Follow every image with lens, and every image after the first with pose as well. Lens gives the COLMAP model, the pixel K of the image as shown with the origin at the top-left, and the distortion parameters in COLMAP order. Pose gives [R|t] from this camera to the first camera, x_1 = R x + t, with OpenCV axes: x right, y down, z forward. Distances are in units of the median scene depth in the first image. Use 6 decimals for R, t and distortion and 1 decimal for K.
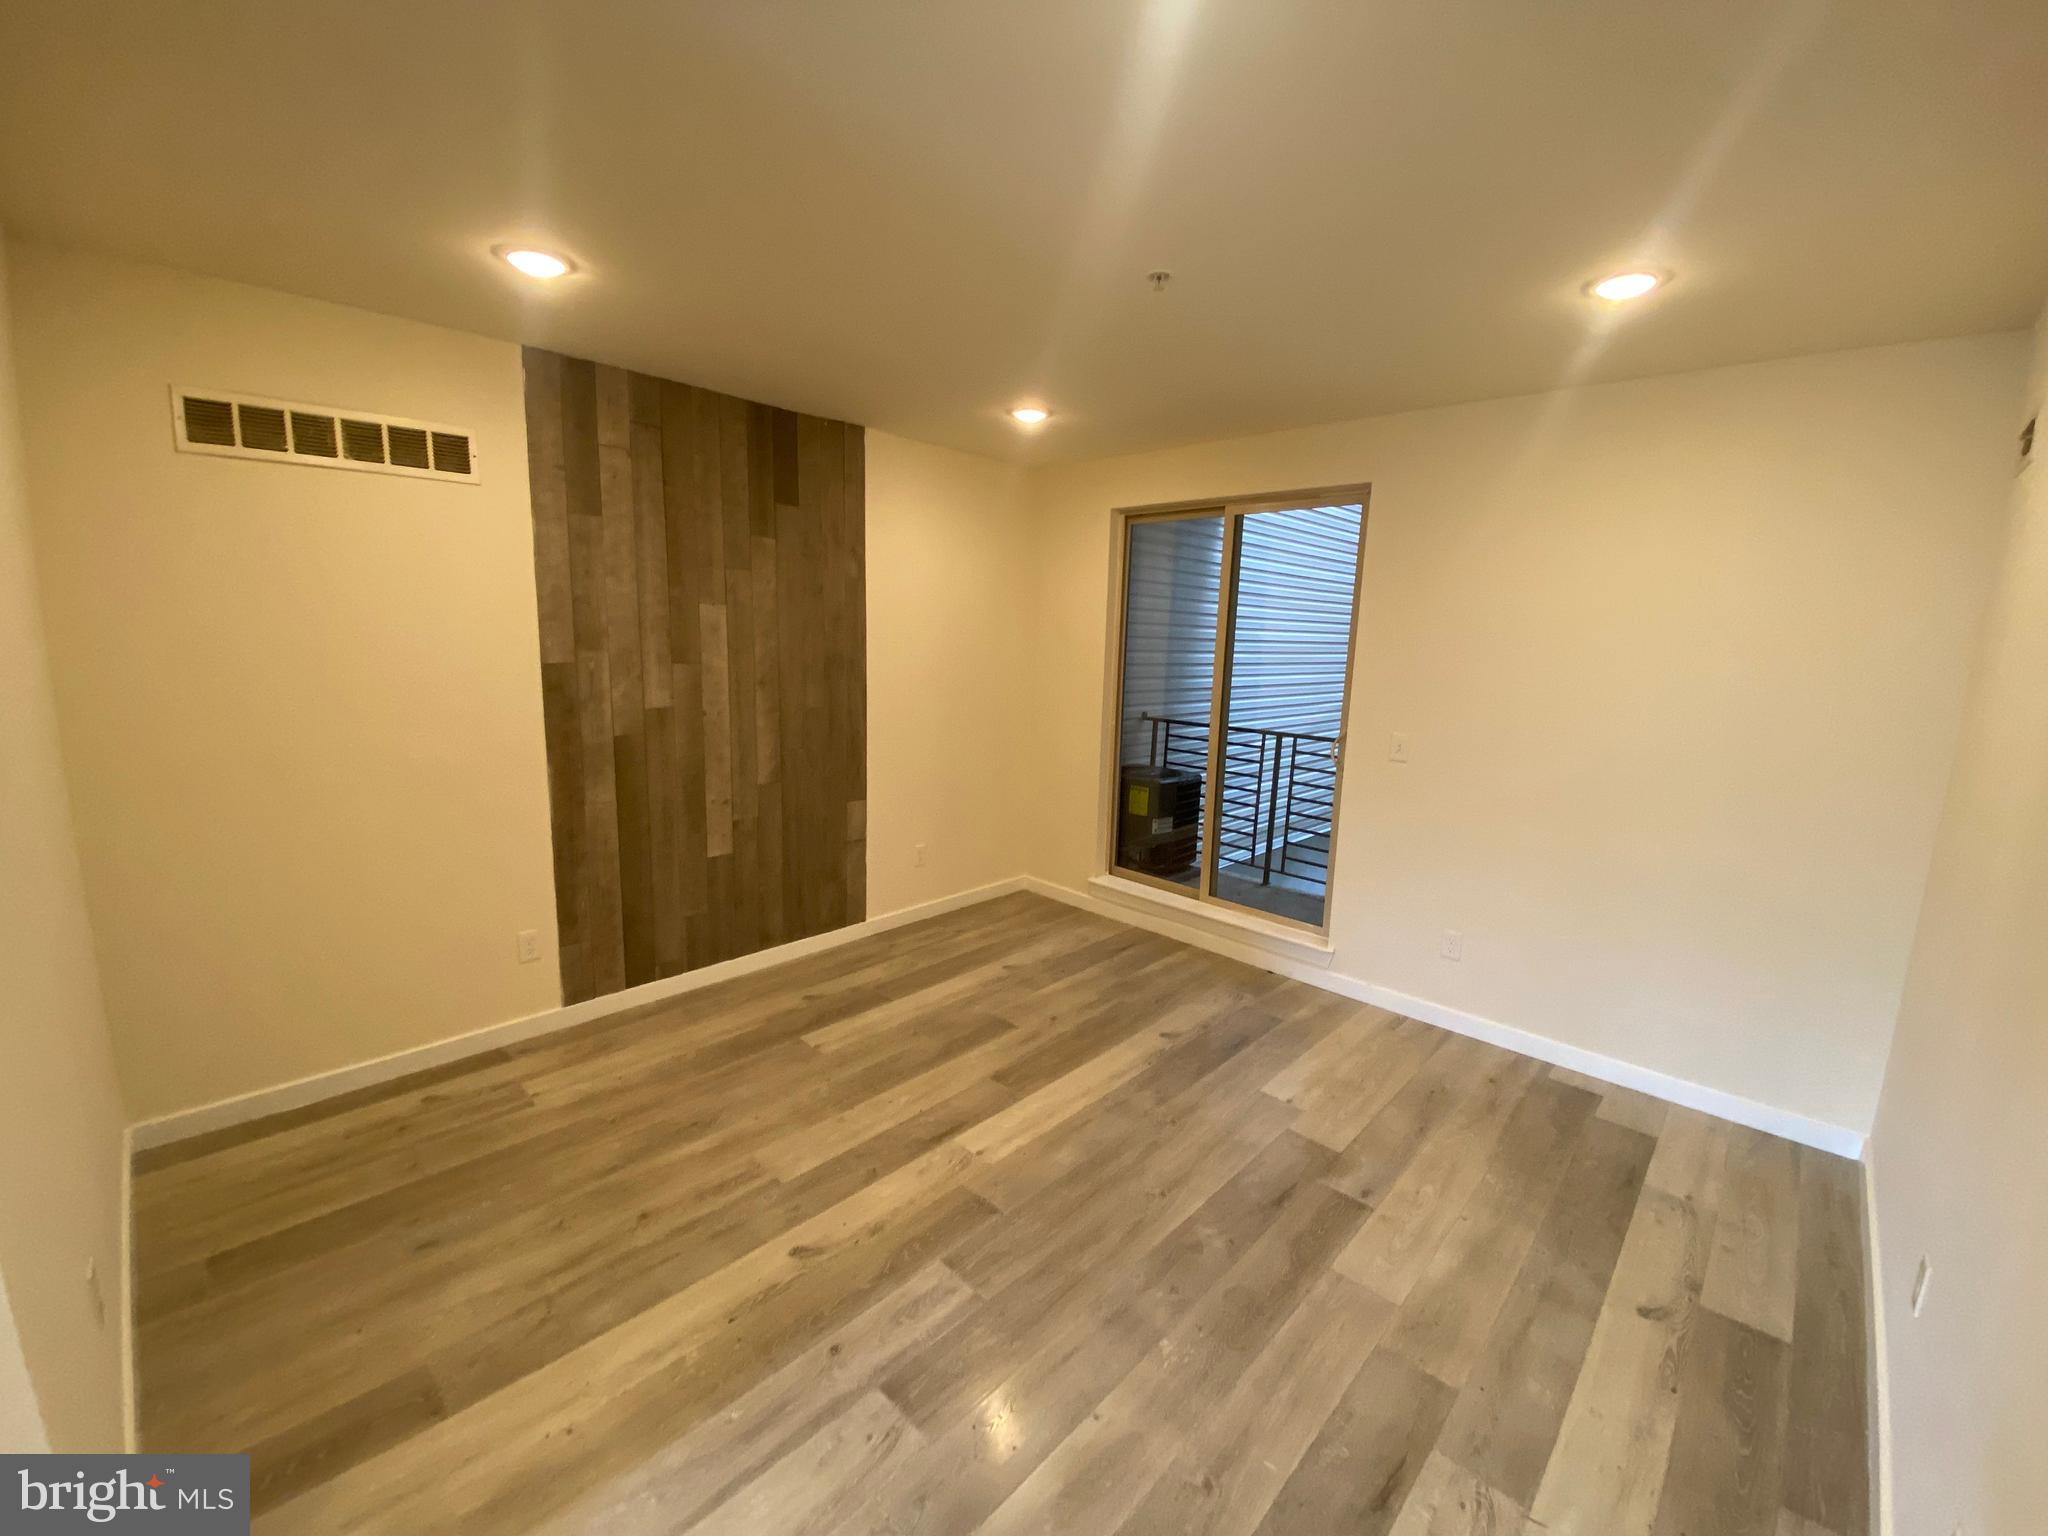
lens RADIAL K [[850.3, 0, 1034.9], [0, 850.3, 763.7], [0, 0, 1]] dist [0.035599, -0.003480]
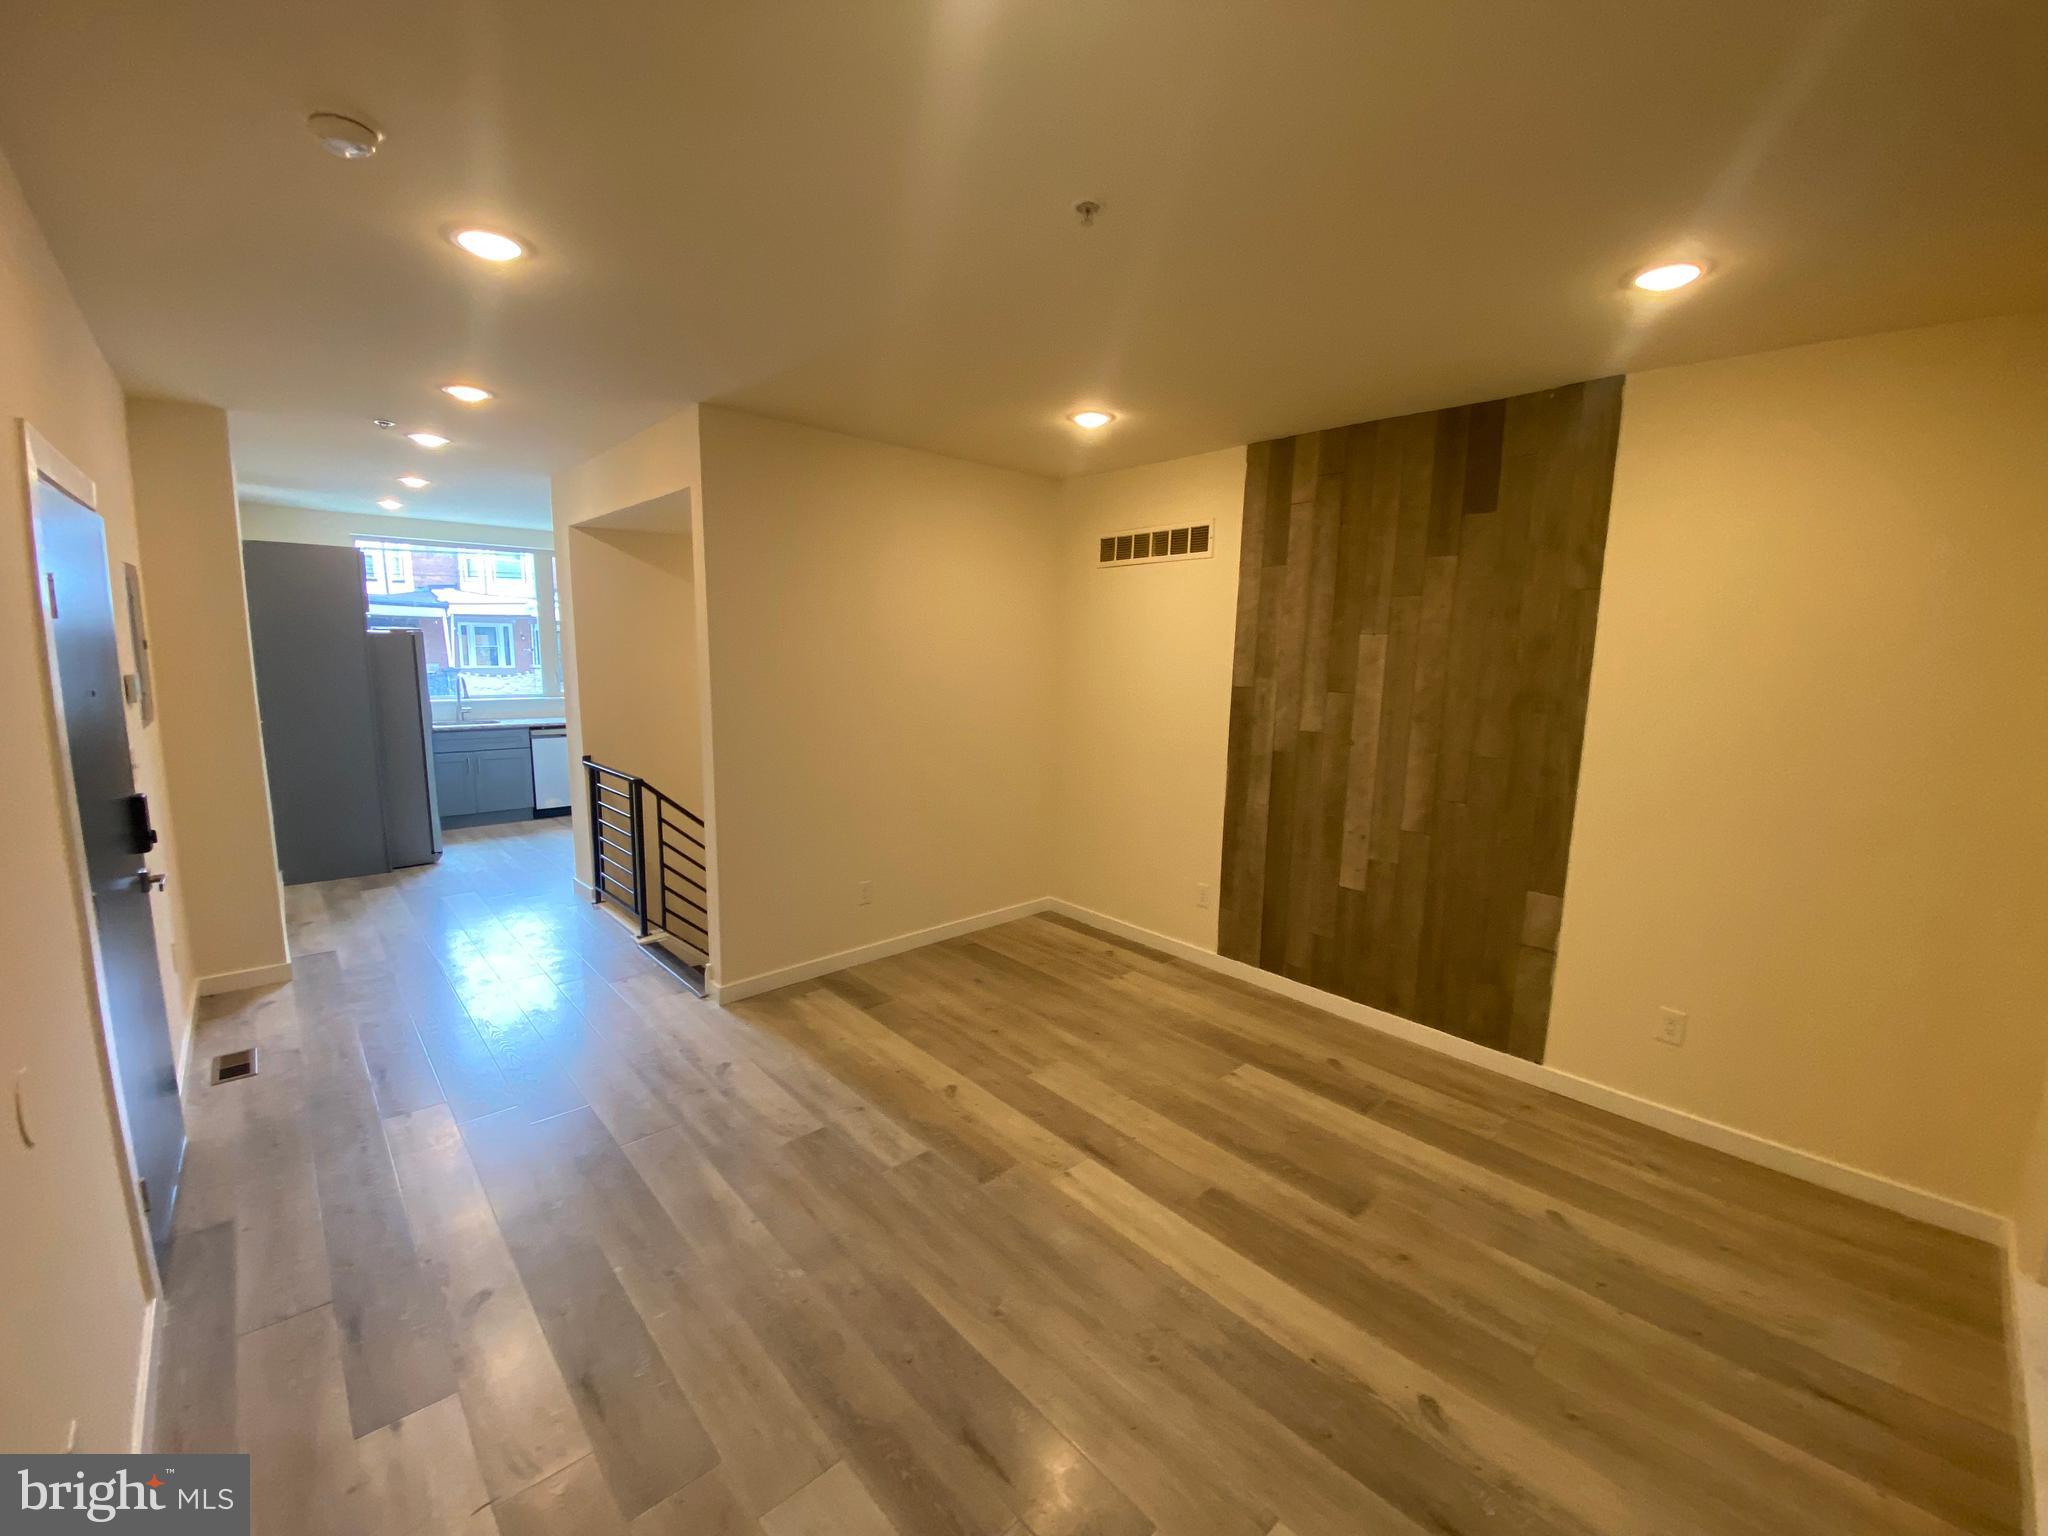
lens RADIAL K [[850.3, 0, 1017.9], [0, 850.3, 766.5], [0, 0, 1]] dist [0.035599, -0.003480]
pose [[-0.093382, 0.111024, -0.989421, 0.721320], [-0.180814, 0.975347, 0.126510, -0.098082], [0.979074, 0.190715, -0.071005, 0.771467]]
